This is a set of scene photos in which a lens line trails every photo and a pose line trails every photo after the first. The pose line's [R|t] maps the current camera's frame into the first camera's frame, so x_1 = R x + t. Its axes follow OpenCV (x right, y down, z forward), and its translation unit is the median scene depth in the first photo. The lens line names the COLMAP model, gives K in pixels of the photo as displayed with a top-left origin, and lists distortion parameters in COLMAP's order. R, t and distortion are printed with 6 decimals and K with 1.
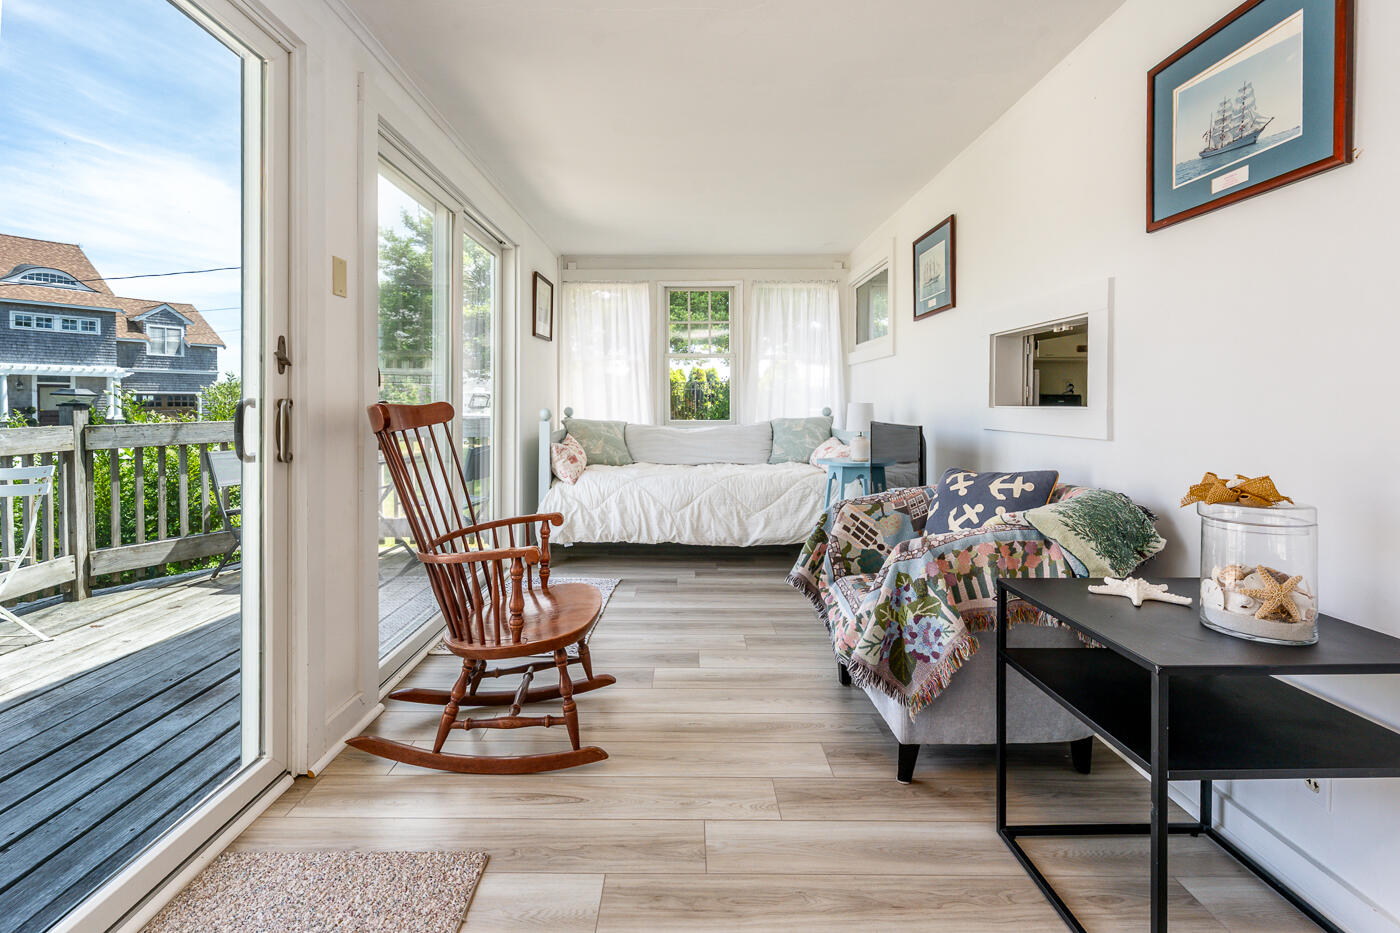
lens RADIAL K [[663.1, 0, 707.0], [0, 663.1, 408.3], [0, 0, 1]] dist [0.000605, 0.001133]
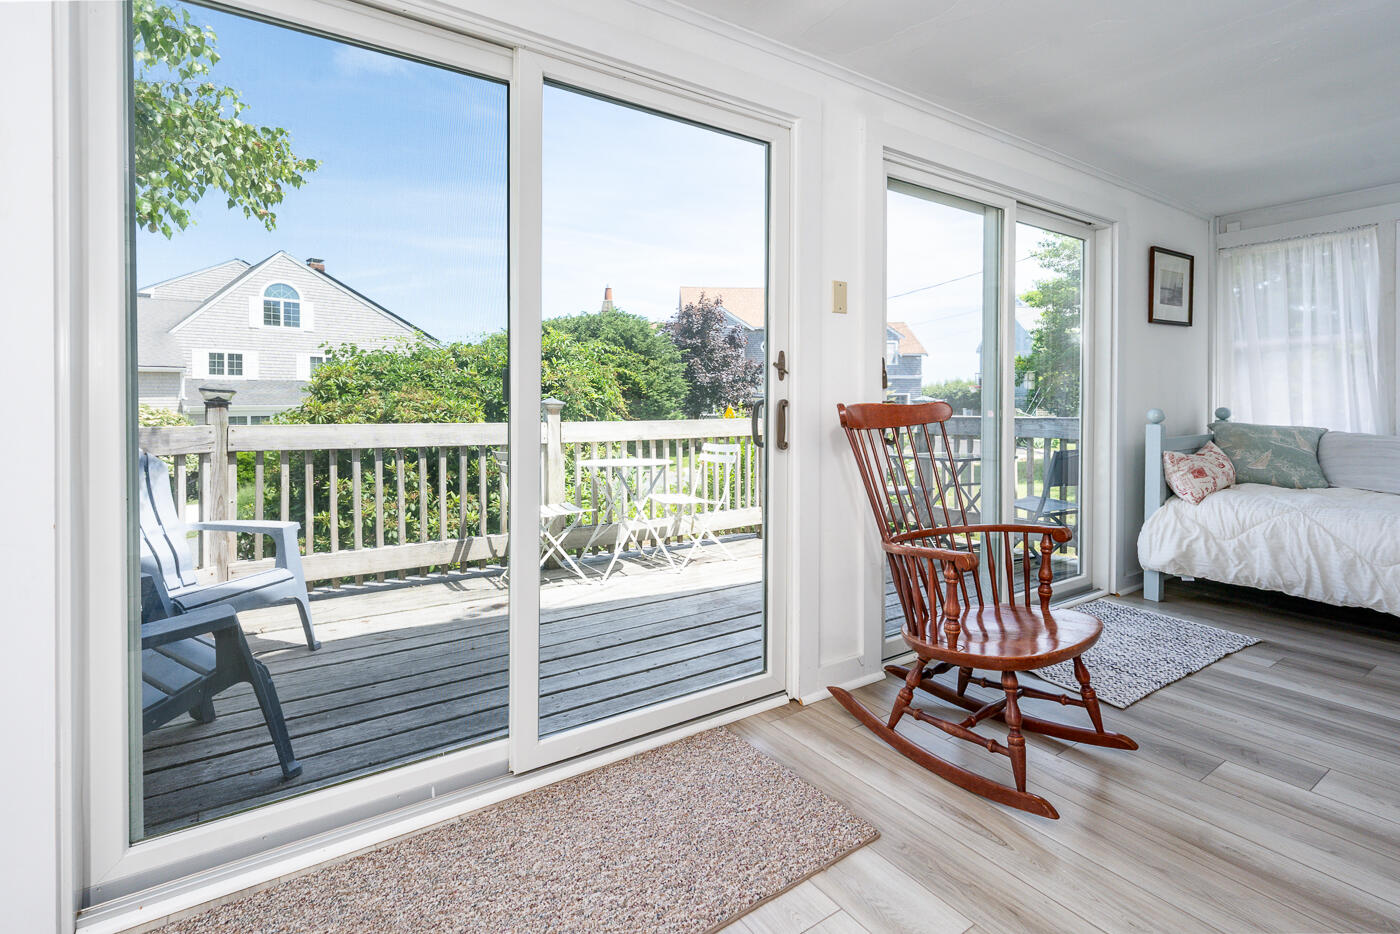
lens RADIAL K [[663.1, 0, 707.0], [0, 663.1, 408.8], [0, 0, 1]] dist [0.000605, 0.001133]
pose [[0.555234, 0.007832, -0.831658, 0.134785], [-0.006074, 0.999967, 0.005362, -0.001005], [0.831672, 0.002074, 0.555263, 0.066436]]
